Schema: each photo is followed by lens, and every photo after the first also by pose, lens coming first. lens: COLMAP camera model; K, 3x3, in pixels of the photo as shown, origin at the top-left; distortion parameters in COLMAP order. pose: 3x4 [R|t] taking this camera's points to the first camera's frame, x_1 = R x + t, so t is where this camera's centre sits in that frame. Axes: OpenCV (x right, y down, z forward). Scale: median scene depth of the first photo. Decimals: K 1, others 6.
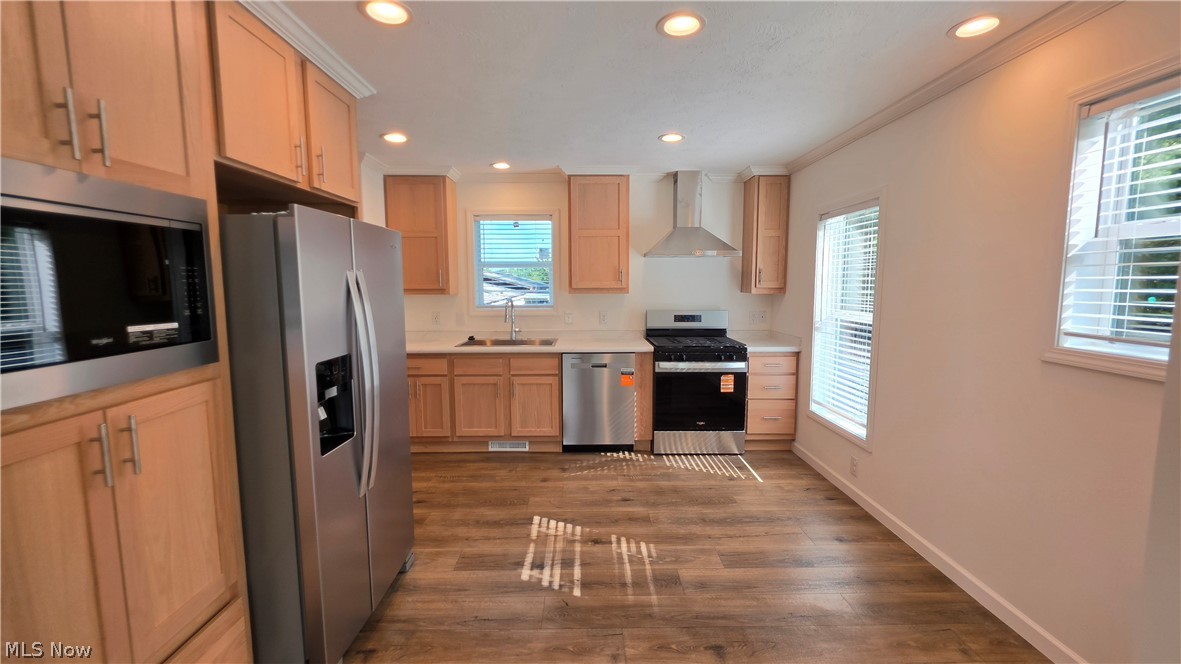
lens RADIAL K [[473.2, 0, 583.4], [0, 473.2, 327.8], [0, 0, 1]] dist [0.001568, 0.000074]
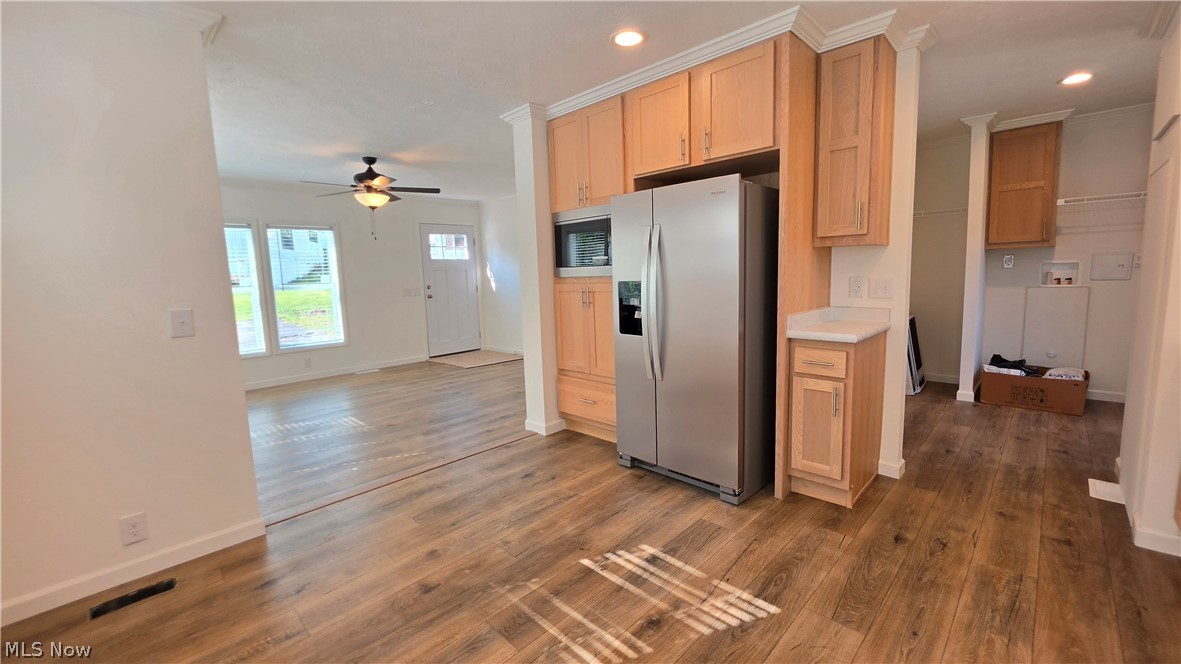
lens RADIAL K [[473.6, 0, 591.6], [0, 473.6, 327.1], [0, 0, 1]] dist [-0.010363, -0.000084]
pose [[-0.701186, 0.117125, -0.703292, 0.331296], [-0.029761, 0.980746, 0.193004, -0.041794], [0.712357, 0.156263, -0.684200, 0.898446]]
